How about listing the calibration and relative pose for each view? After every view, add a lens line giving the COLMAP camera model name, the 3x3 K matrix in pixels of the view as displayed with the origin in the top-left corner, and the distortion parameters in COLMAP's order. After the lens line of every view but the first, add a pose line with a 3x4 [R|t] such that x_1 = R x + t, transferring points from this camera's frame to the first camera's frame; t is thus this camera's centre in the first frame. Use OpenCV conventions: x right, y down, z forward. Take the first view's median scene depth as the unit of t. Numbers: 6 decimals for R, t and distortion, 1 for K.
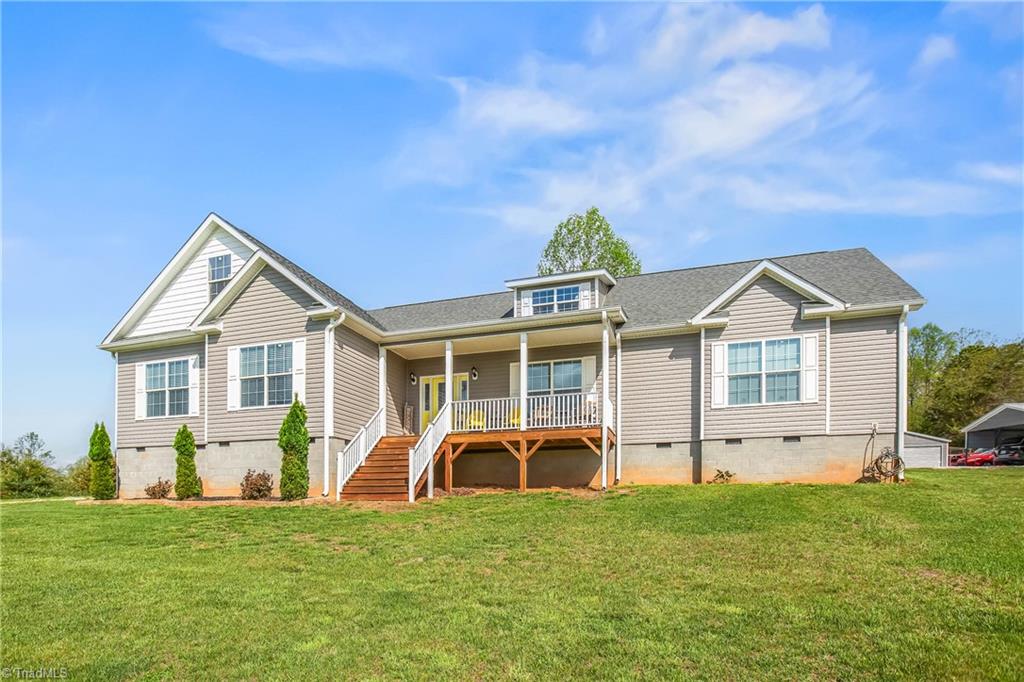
lens RADIAL K [[495.4, 0, 463.3], [0, 495.4, 354.3], [0, 0, 1]] dist [-0.029246, 0.009321]
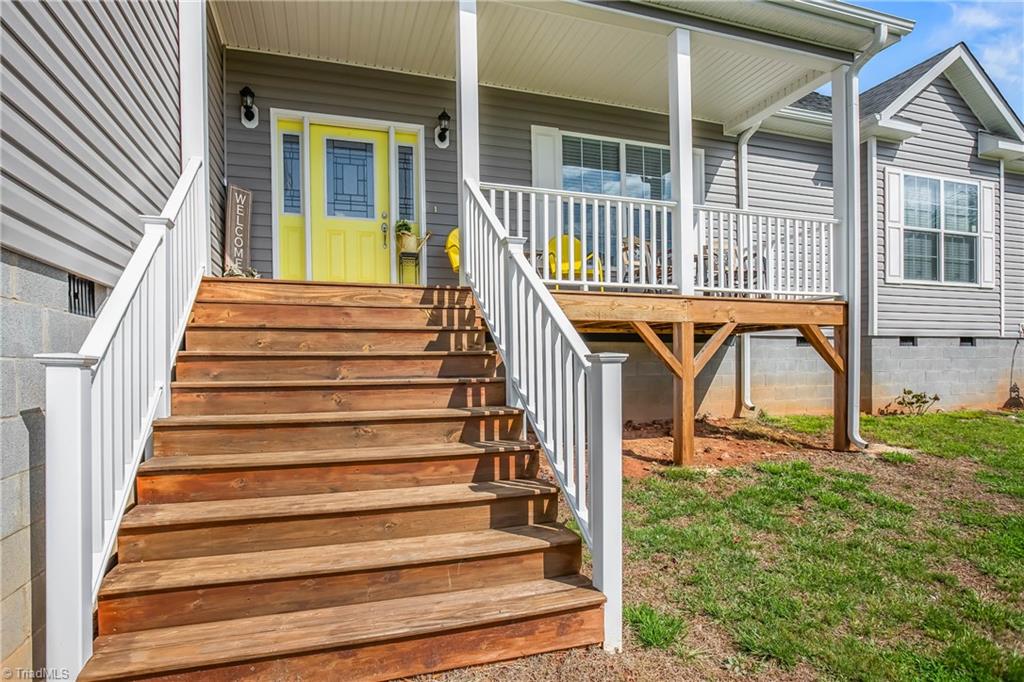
lens RADIAL K [[595.1, 0, 559.2], [0, 595.1, 343.3], [0, 0, 1]] dist [-0.047358, 0.003978]
pose [[0.808344, 0.025142, 0.588173, -0.194433], [-0.159762, 0.970964, 0.178062, 0.120498], [-0.566618, -0.237903, 0.788889, 0.675533]]
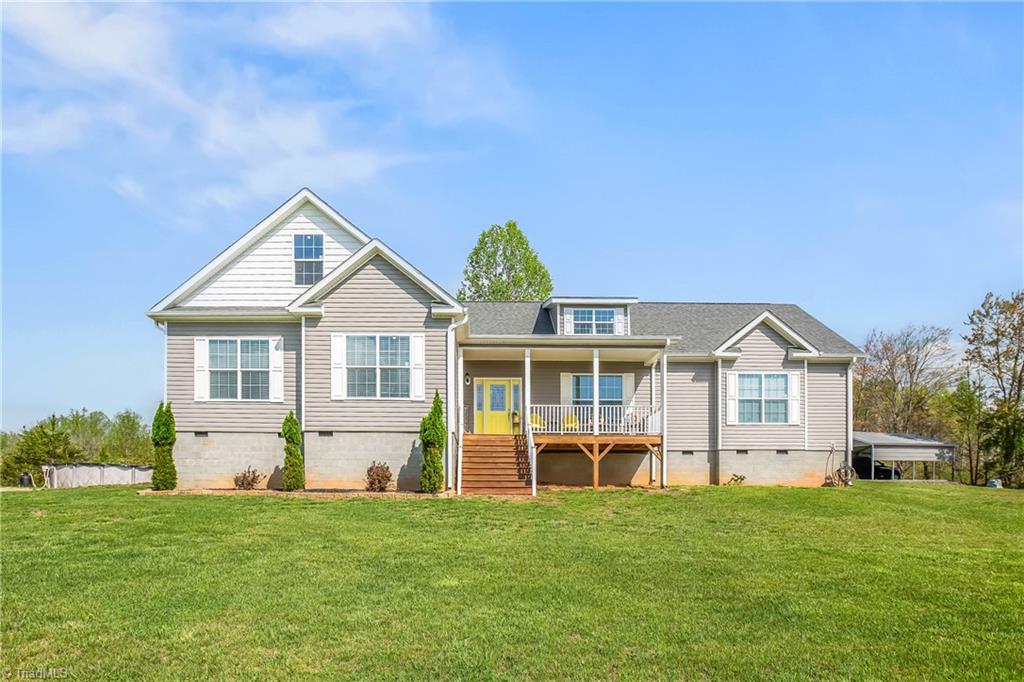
lens RADIAL K [[495.4, 0, 517.8], [0, 495.4, 346.8], [0, 0, 1]] dist [-0.029246, 0.009321]
pose [[0.948939, 0.103610, 0.297959, -0.392177], [-0.098236, 0.994616, -0.033000, 0.007494], [-0.299774, 0.002045, 0.954008, -0.028646]]
